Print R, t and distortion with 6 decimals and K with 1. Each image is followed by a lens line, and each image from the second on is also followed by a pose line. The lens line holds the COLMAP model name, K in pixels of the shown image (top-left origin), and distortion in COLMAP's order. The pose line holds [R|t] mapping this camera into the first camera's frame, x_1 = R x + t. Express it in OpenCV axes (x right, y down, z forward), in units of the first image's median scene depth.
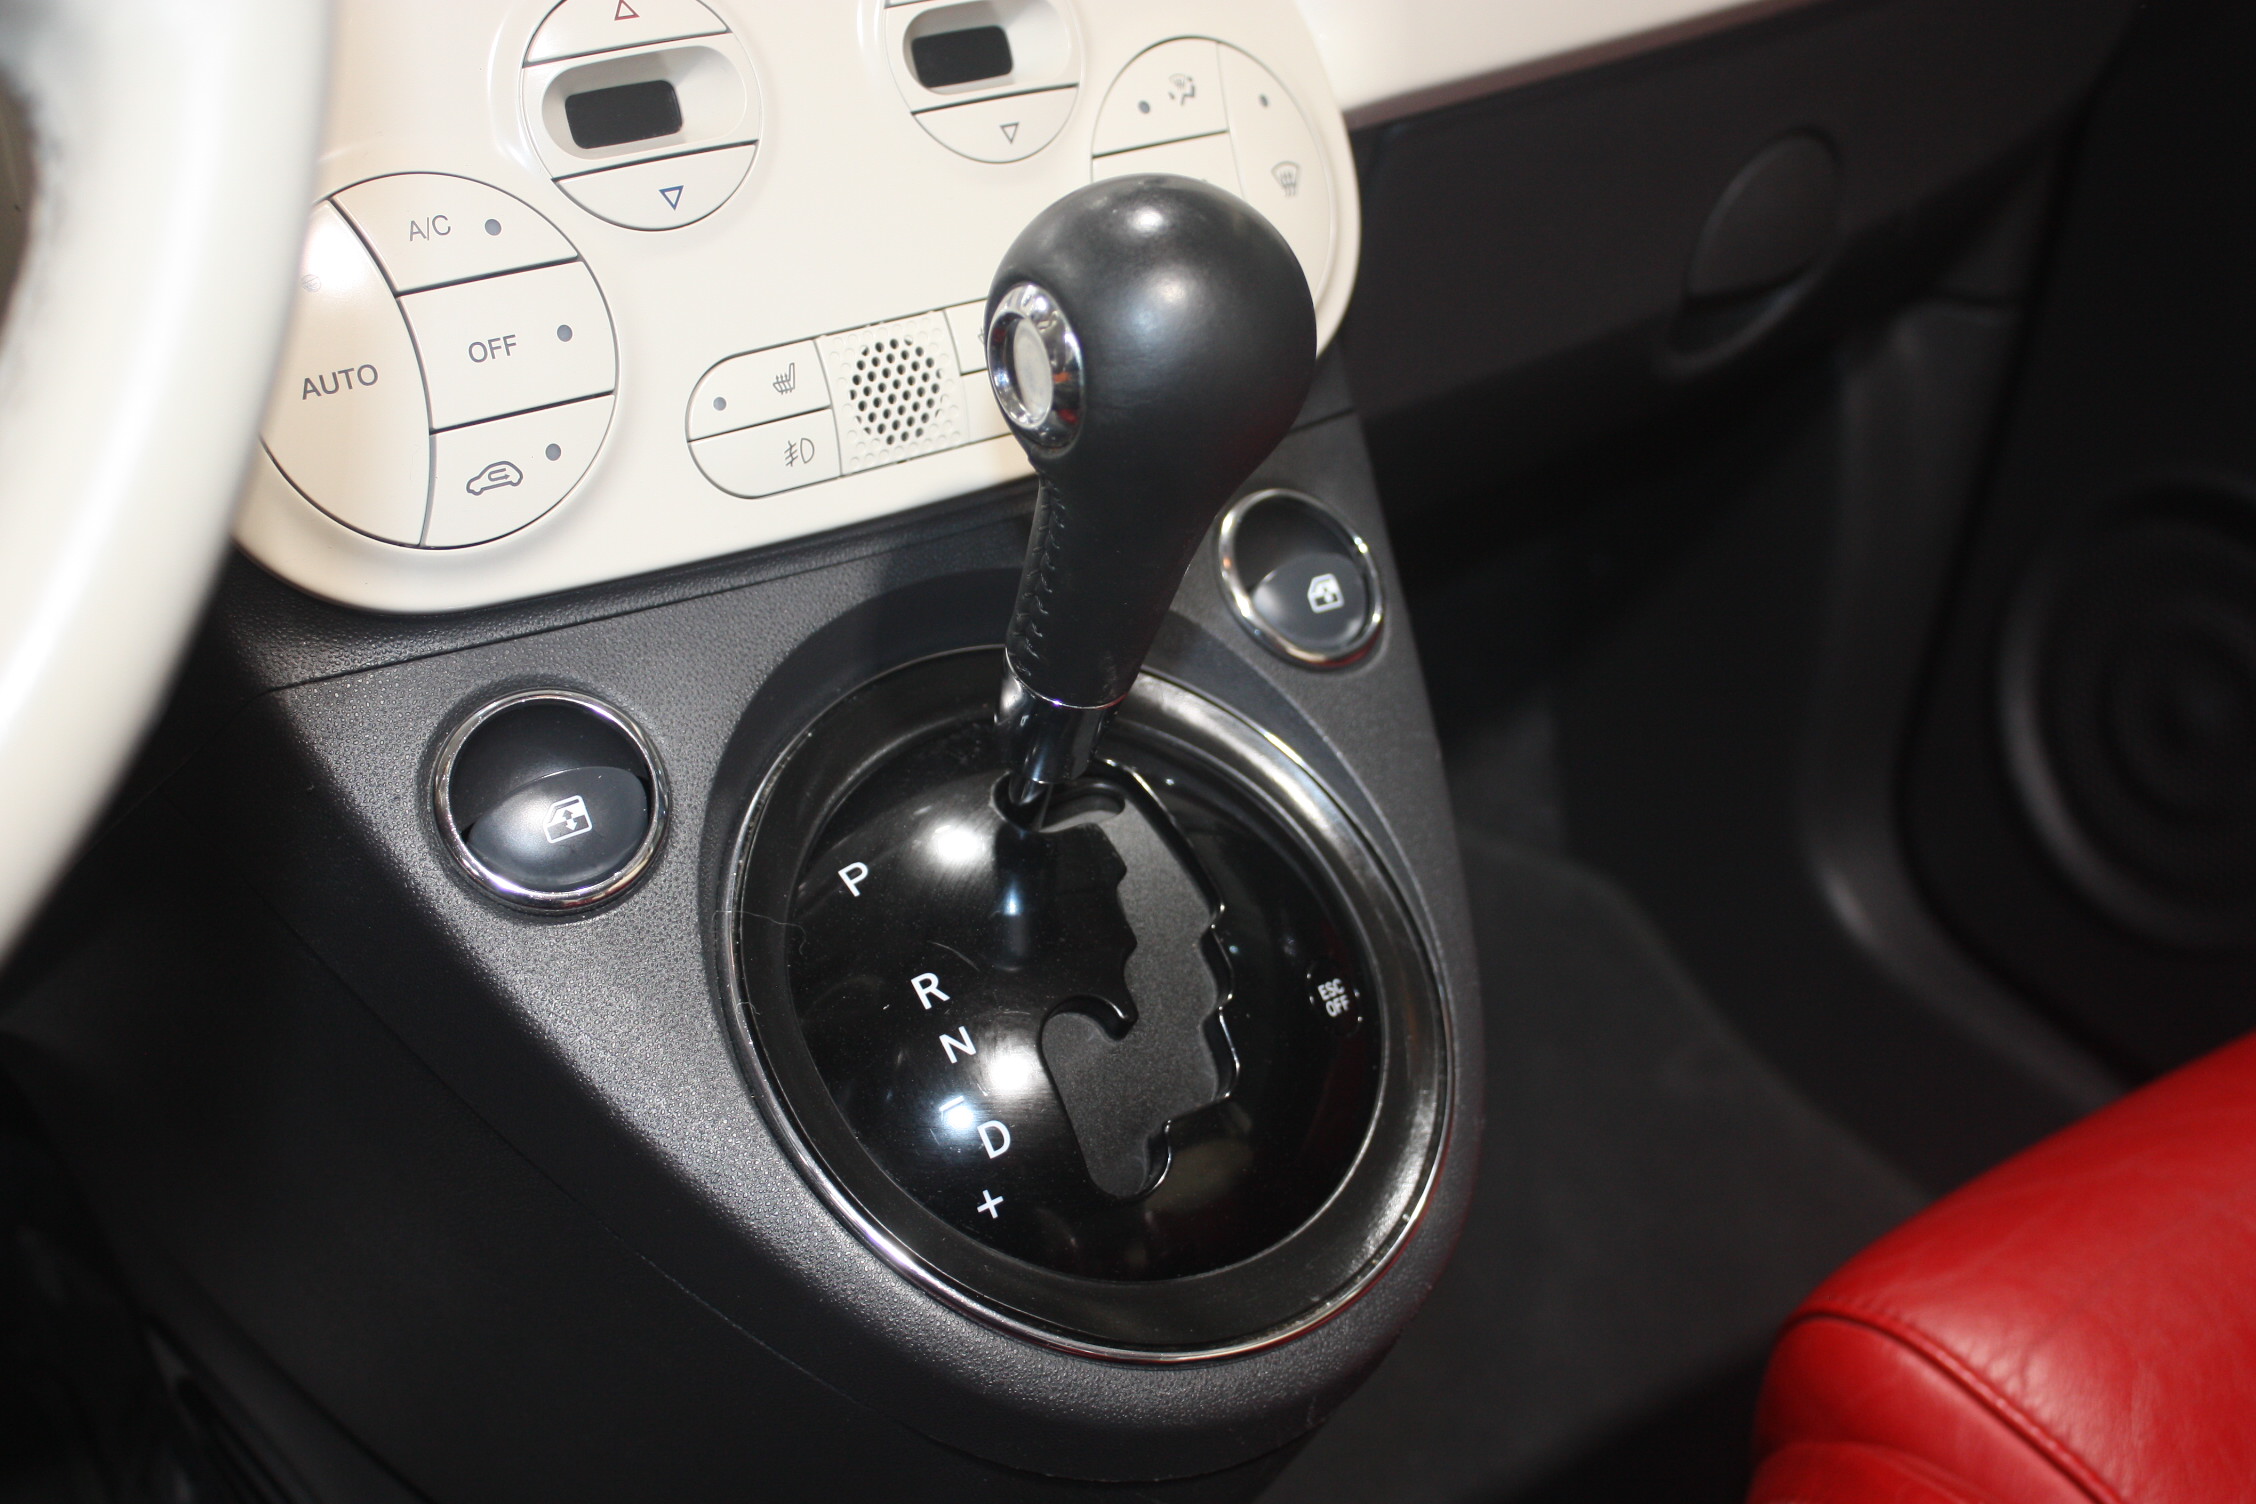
lens RADIAL K [[2893.5, 0, 1134.9], [0, 2893.5, 754.3], [0, 0, 1]] dist [-0.094769, 0.000000]
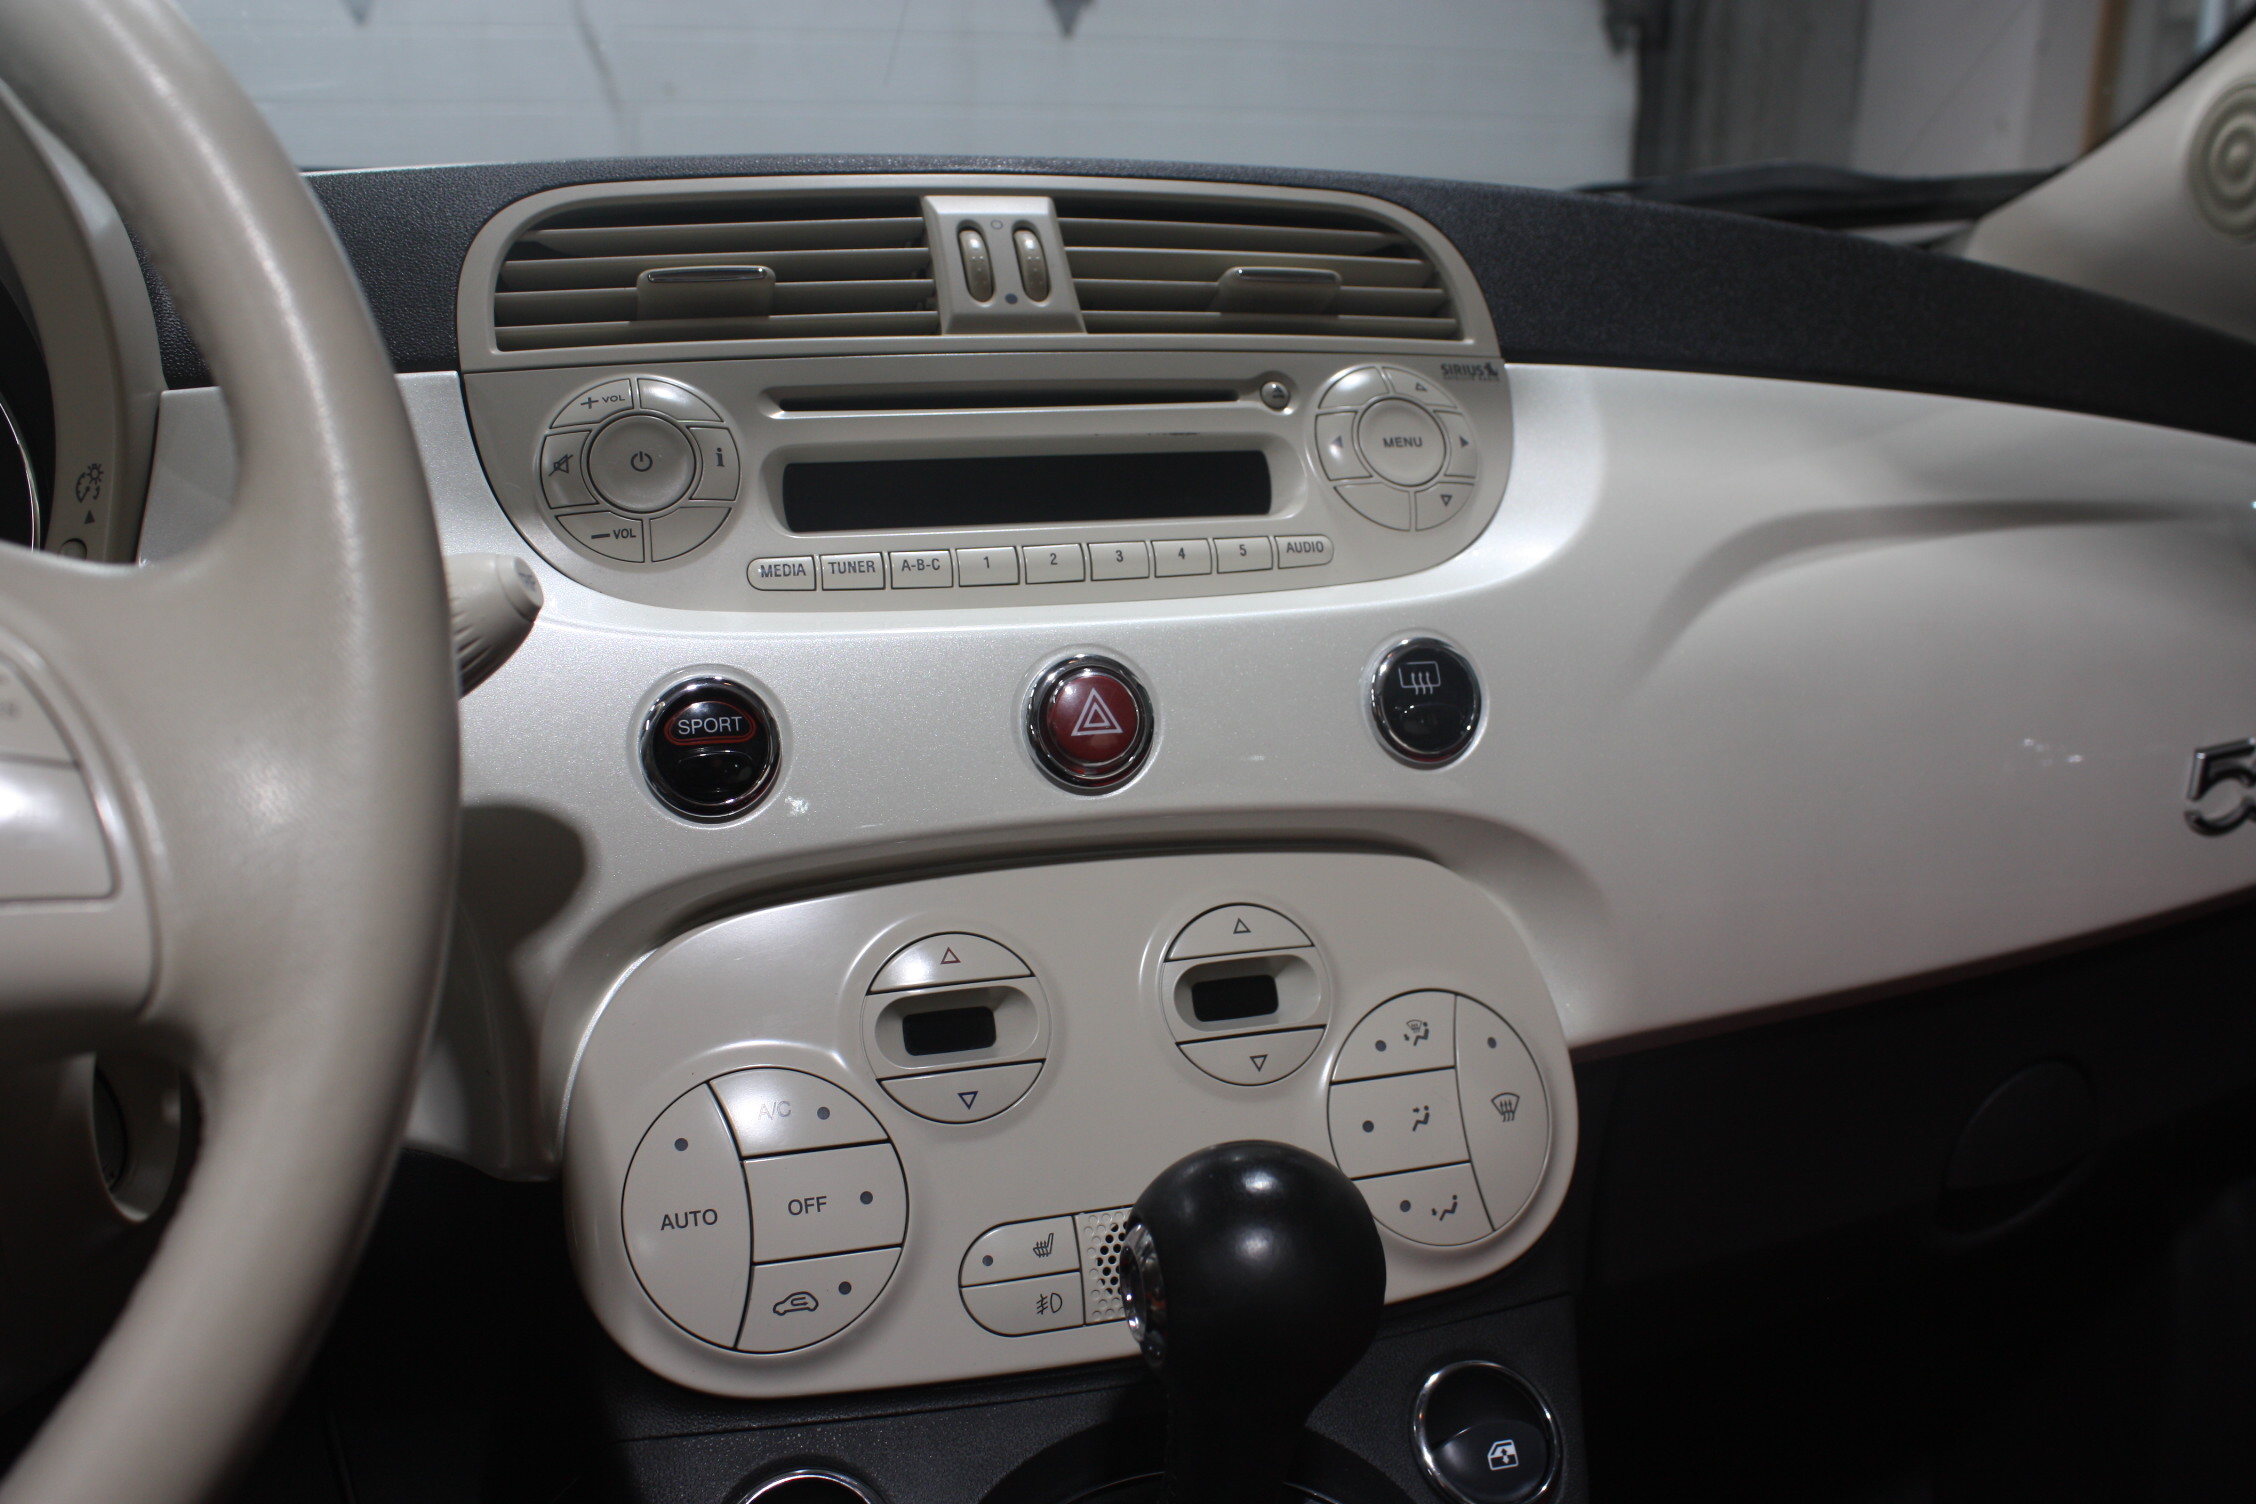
lens RADIAL K [[2115.7, 0, 1123.3], [0, 2115.7, 758.1], [0, 0, 1]] dist [-0.098309, 0.000000]
pose [[0.946202, 0.045467, -0.320366, 0.201847], [-0.129428, 0.960606, -0.245935, -0.112239], [0.296563, 0.274169, 0.914812, 0.093601]]
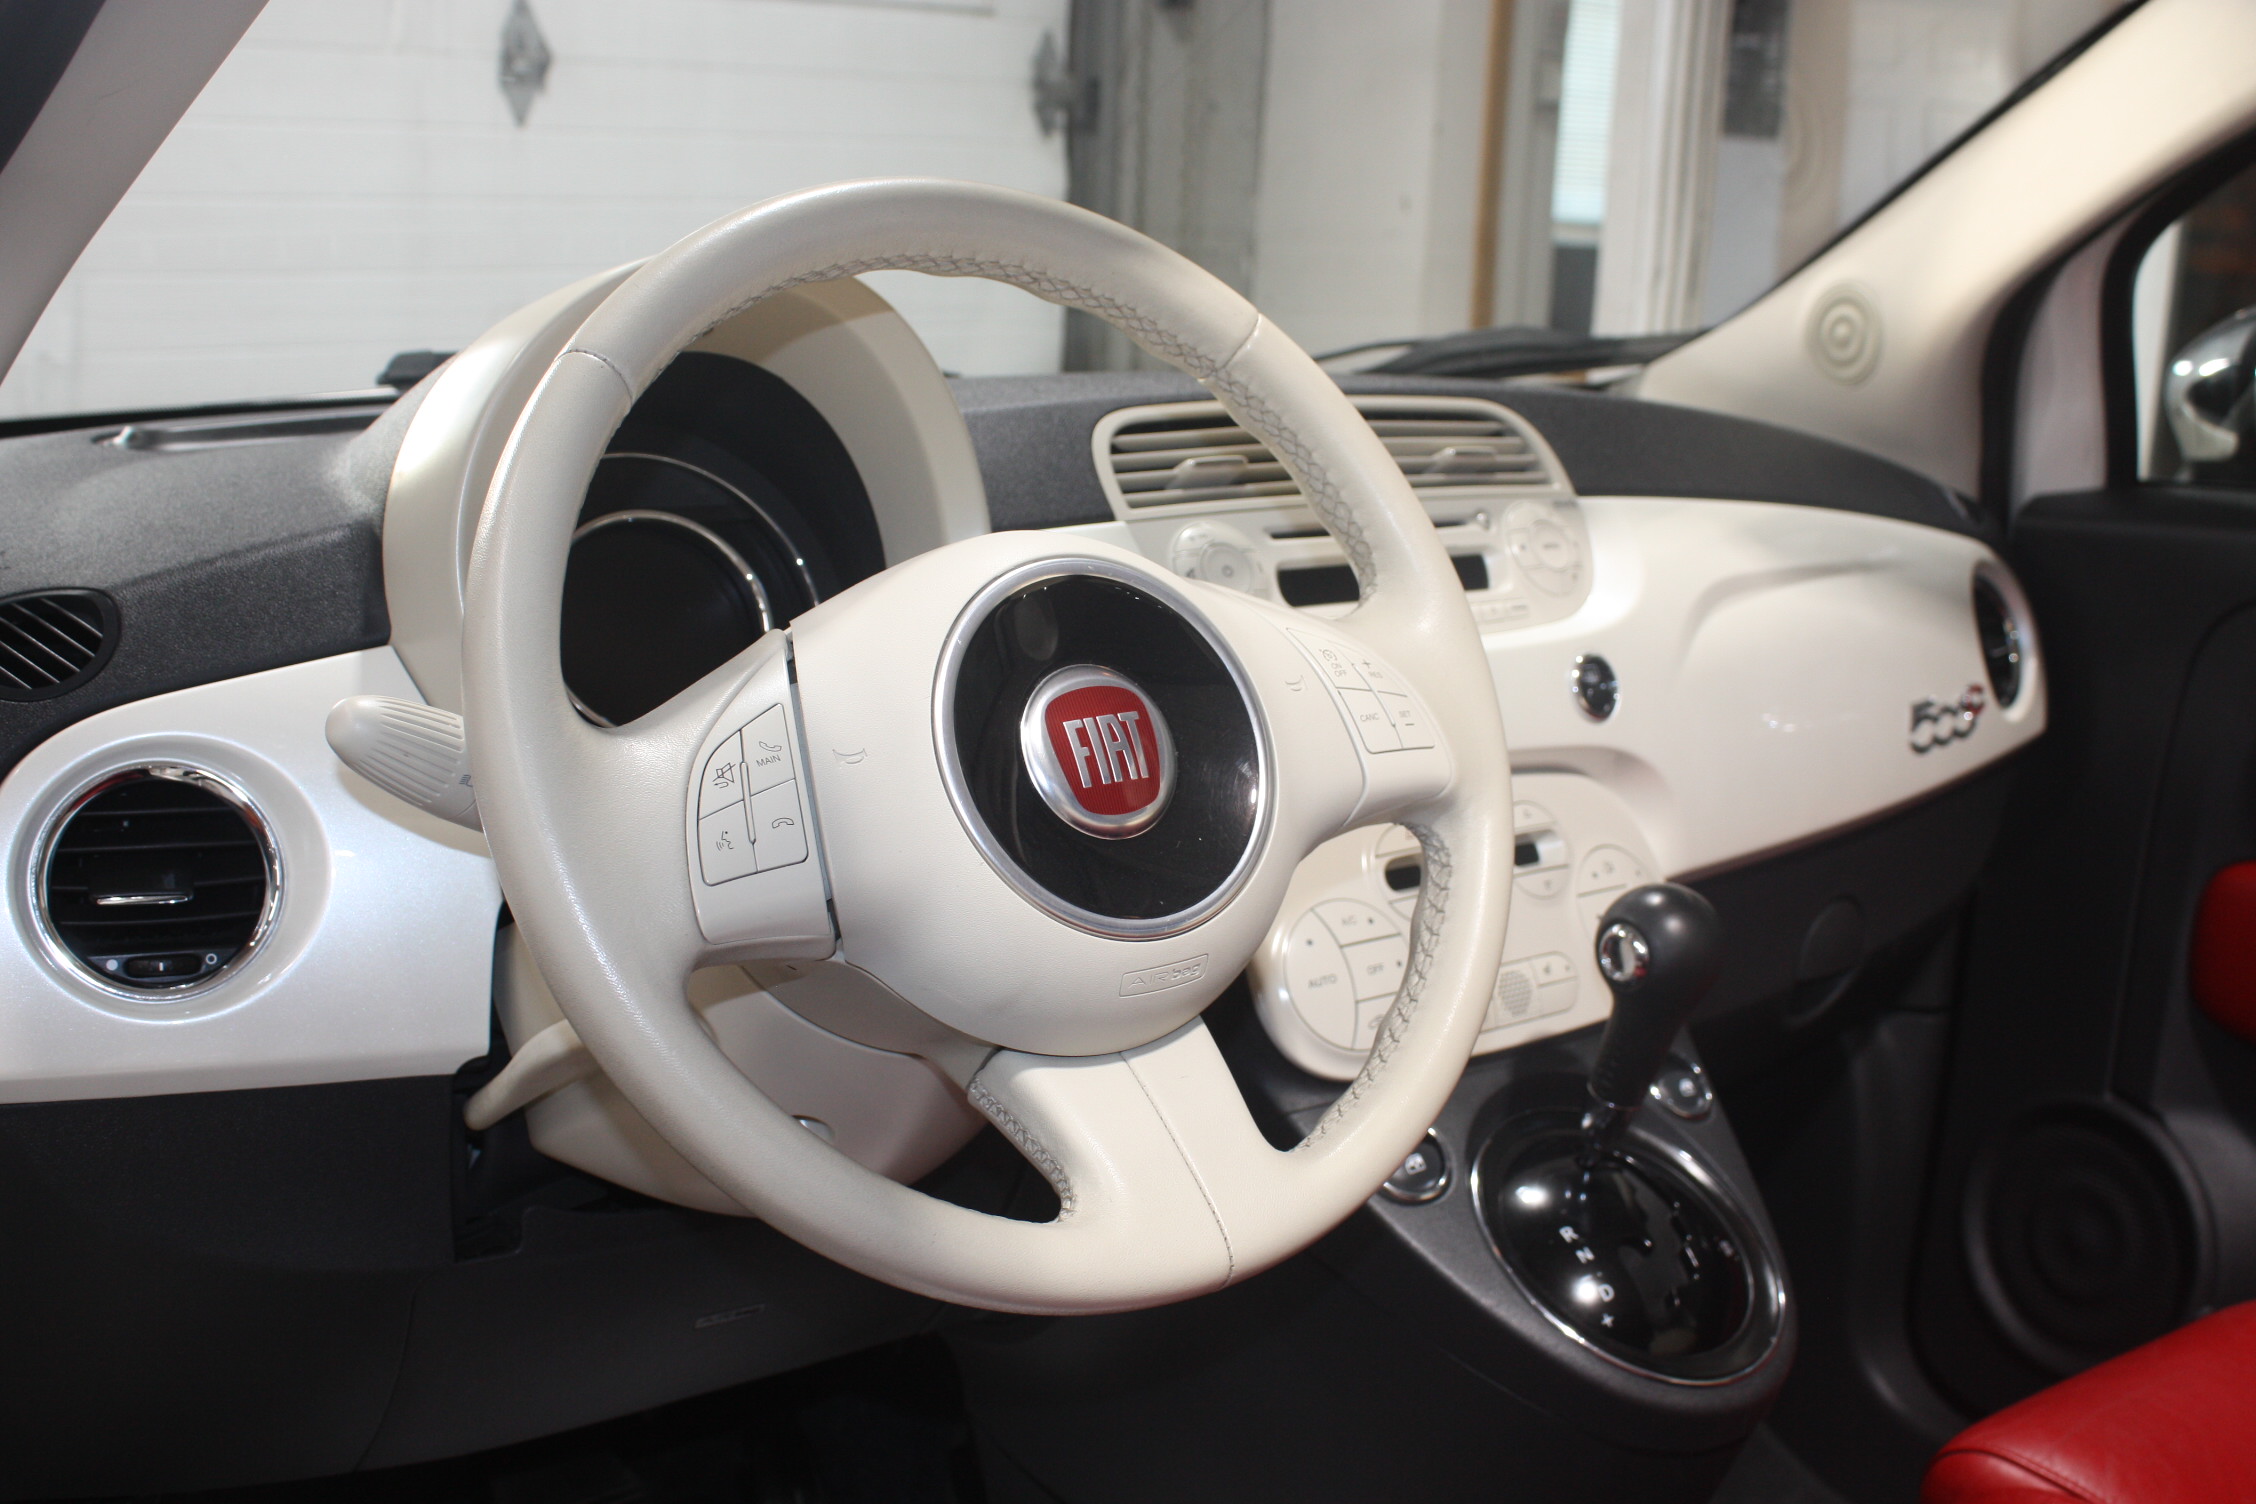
lens RADIAL K [[2625.7, 0, 1124.2], [0, 2625.7, 743.6], [0, 0, 1]] dist [-0.068491, 0.000000]
pose [[0.999068, -0.033235, 0.027553, -0.460116], [0.040345, 0.945896, -0.321951, 0.360663], [-0.015362, 0.322763, 0.946355, -1.088847]]
